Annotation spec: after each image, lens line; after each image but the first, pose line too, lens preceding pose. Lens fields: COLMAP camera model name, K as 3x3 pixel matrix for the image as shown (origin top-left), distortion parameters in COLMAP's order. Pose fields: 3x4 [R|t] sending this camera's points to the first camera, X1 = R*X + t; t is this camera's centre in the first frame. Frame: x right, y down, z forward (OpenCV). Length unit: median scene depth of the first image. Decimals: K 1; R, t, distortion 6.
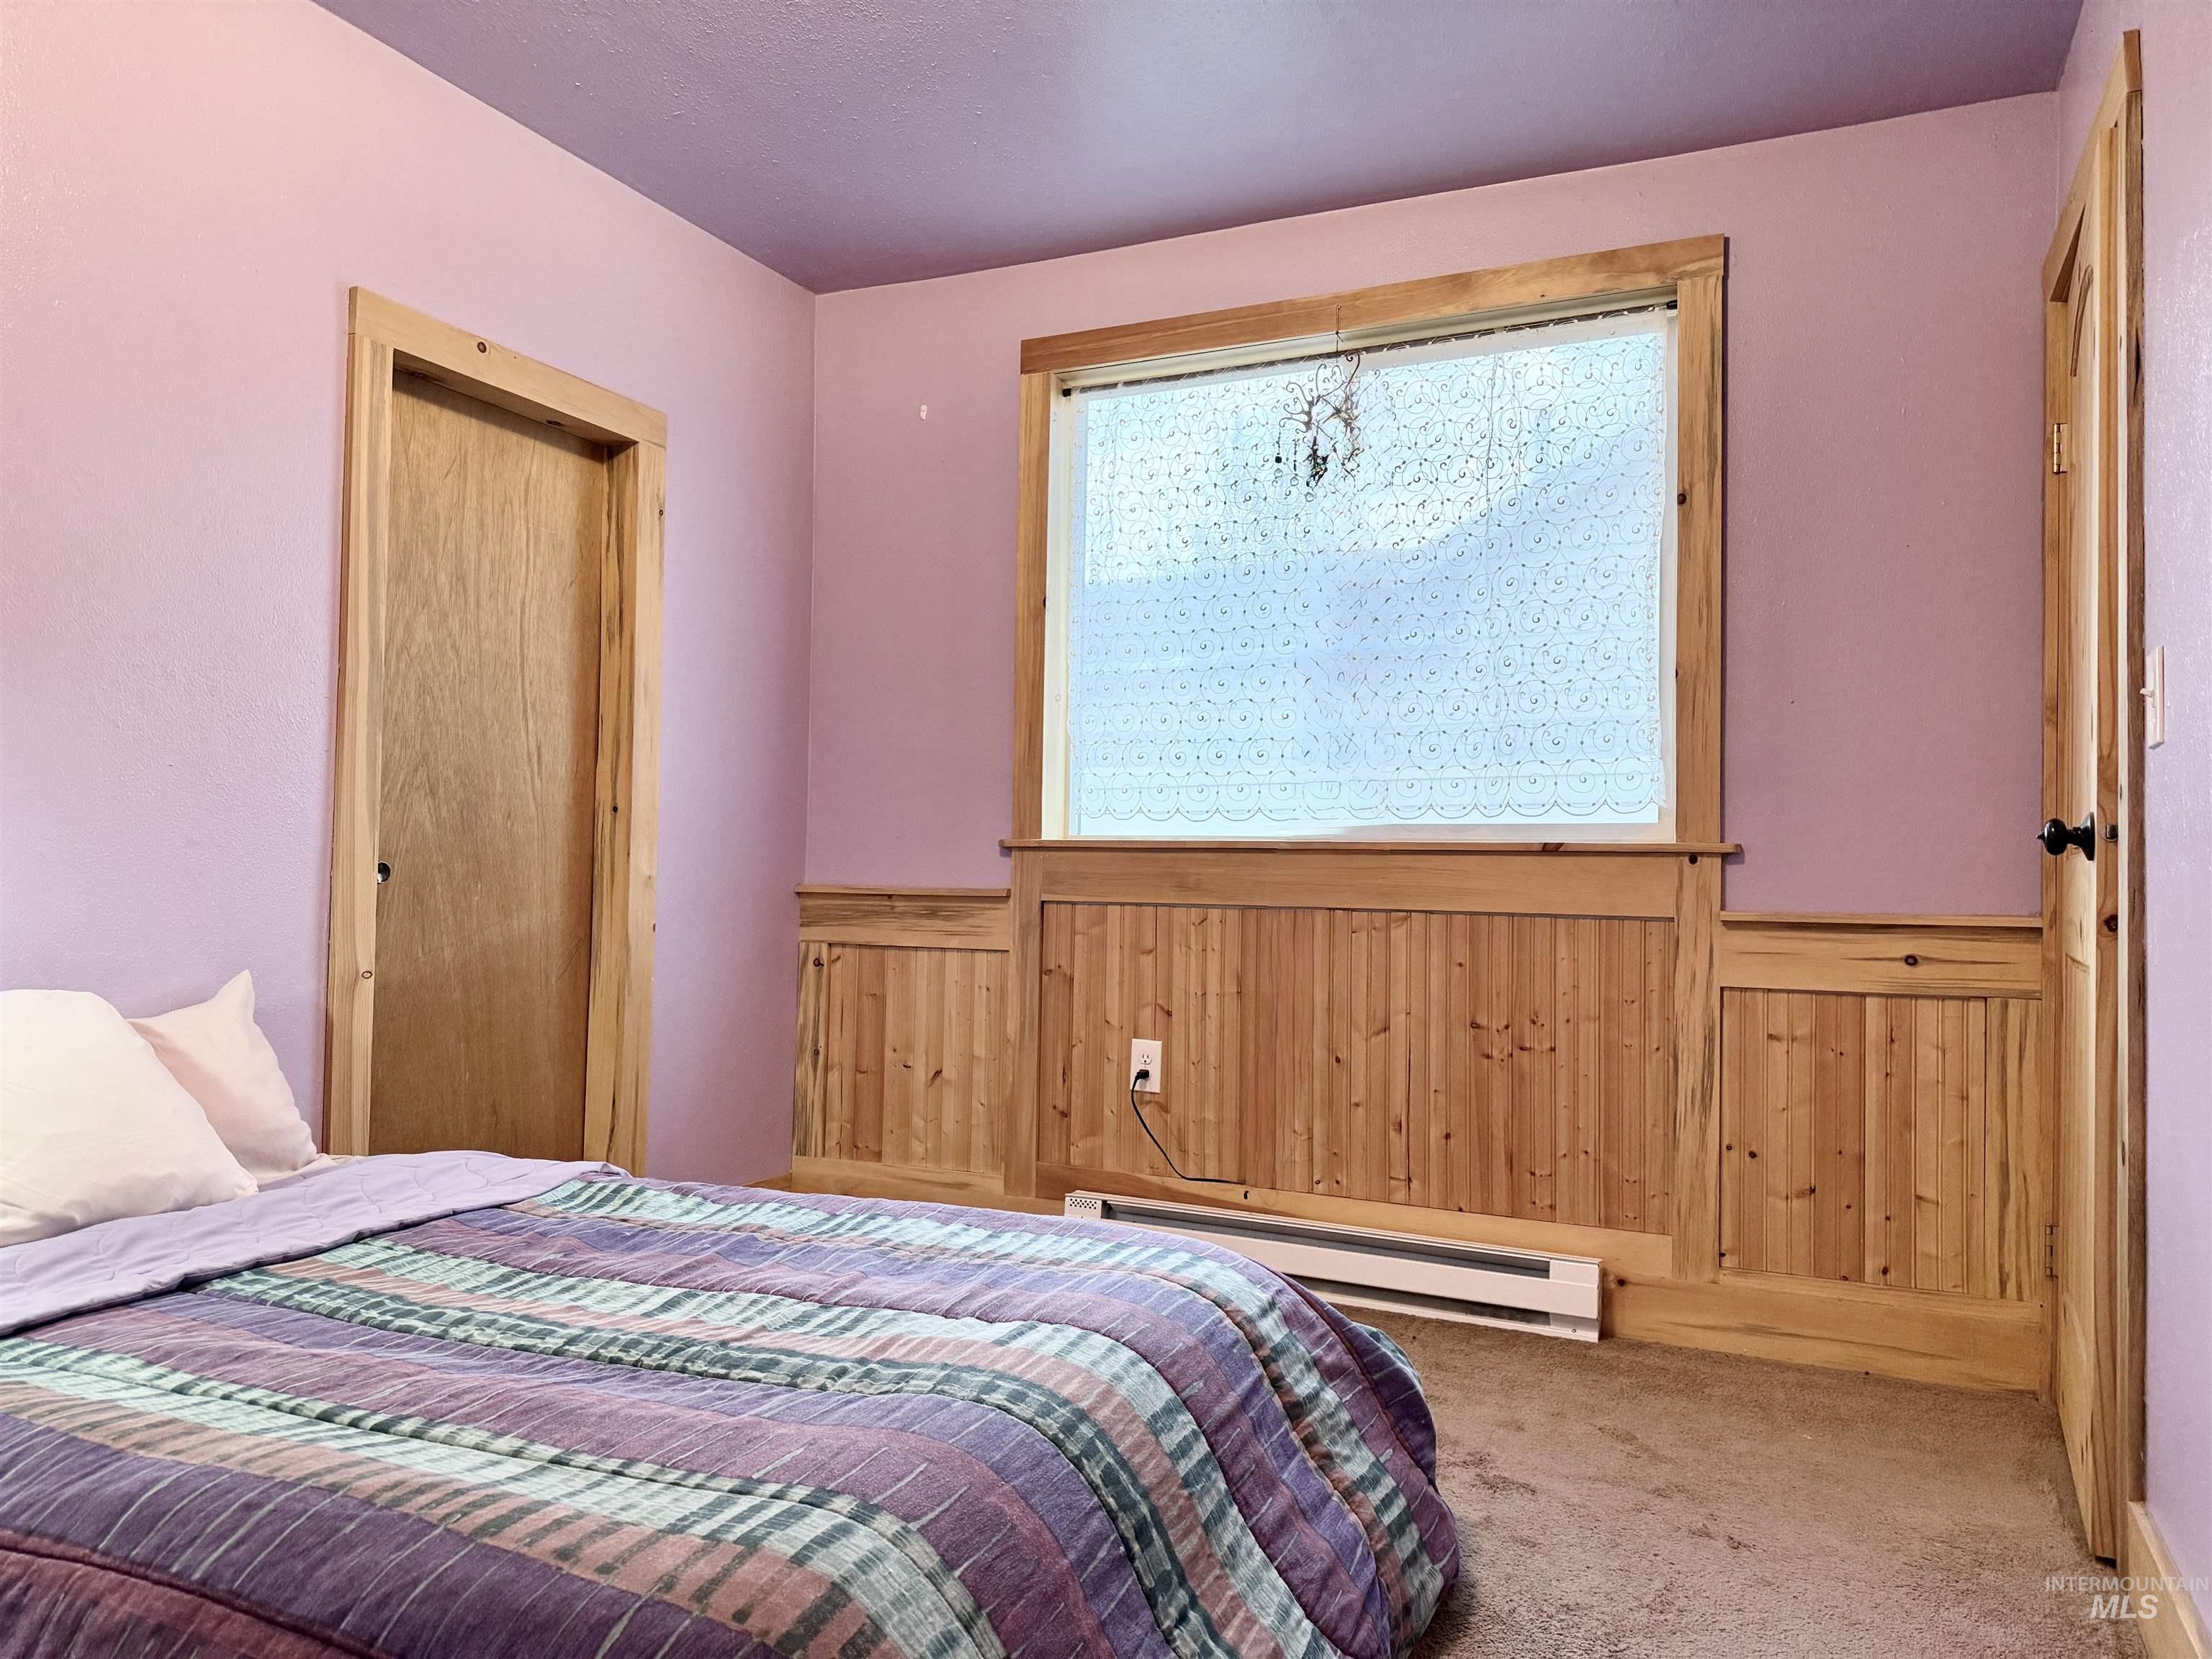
lens RADIAL K [[1546.1, 0, 1105.3], [0, 1546.1, 819.0], [0, 0, 1]] dist [0.006087, -0.005760]
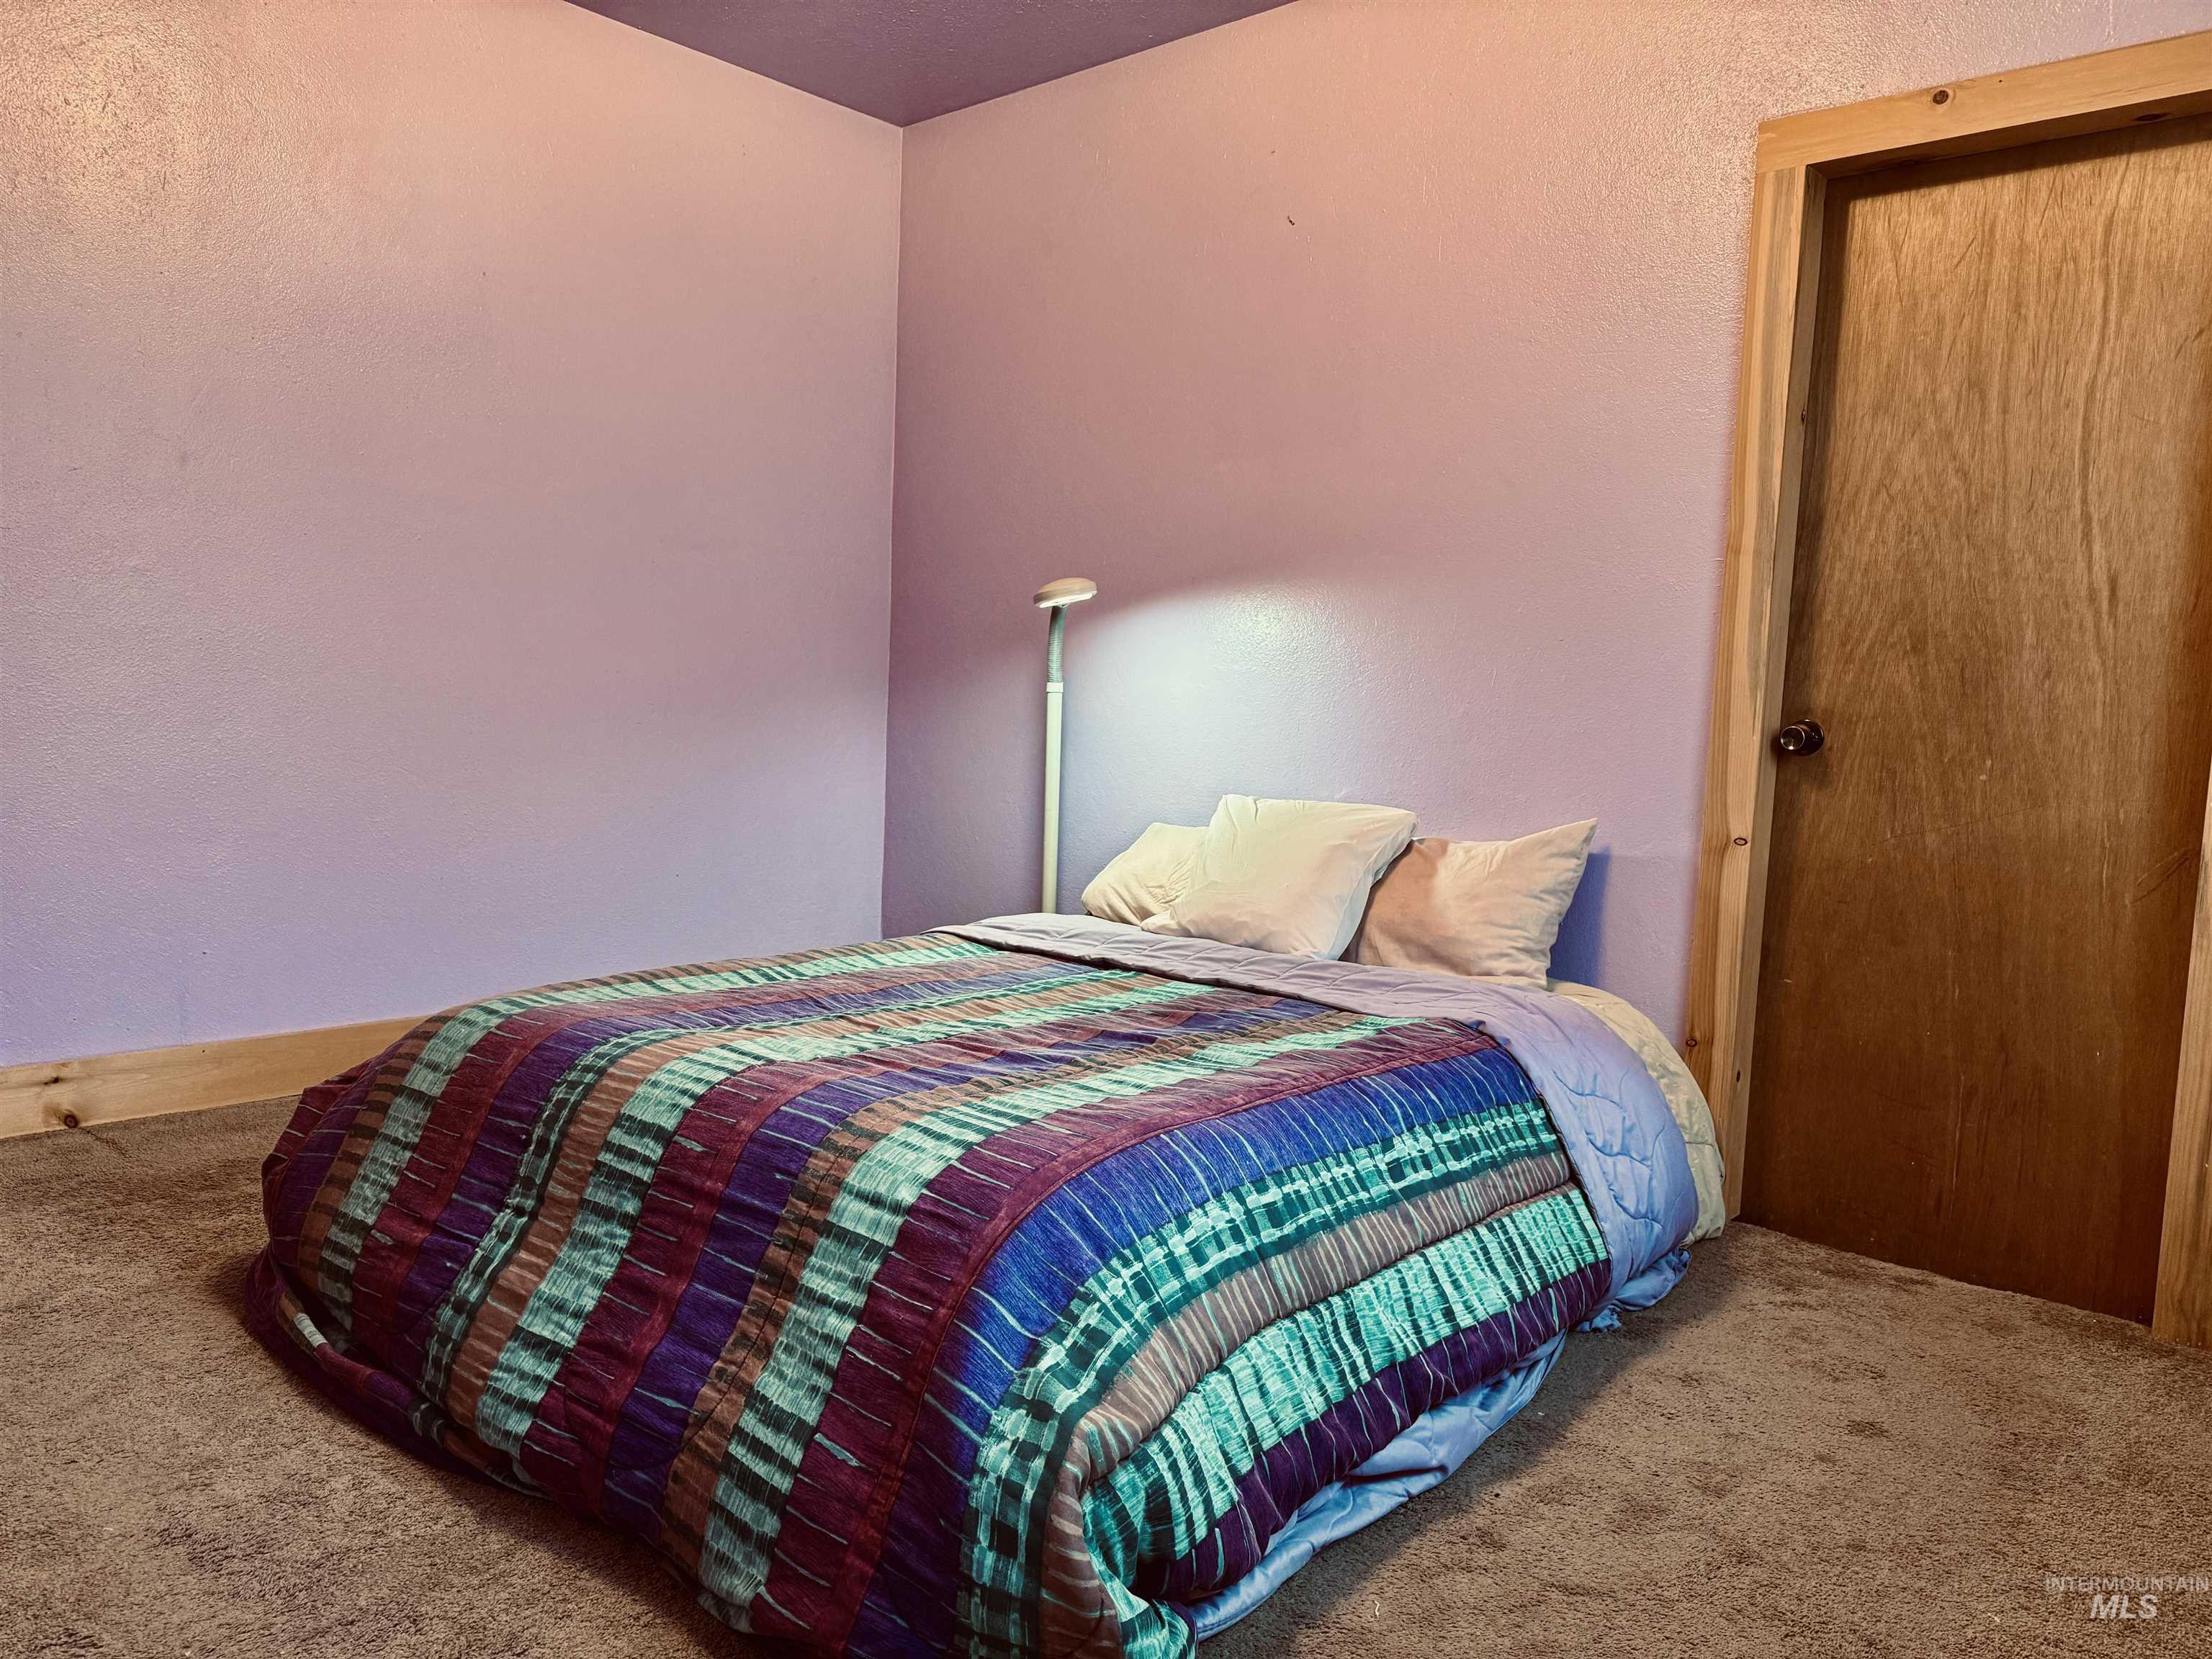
lens RADIAL K [[1546.1, 0, 1102.8], [0, 1546.1, 837.7], [0, 0, 1]] dist [0.006087, -0.005760]
pose [[-0.284649, 0.052999, -0.957166, 0.519397], [-0.013636, 0.998146, 0.059323, 0.042184], [0.958535, 0.029938, -0.283398, 0.813402]]
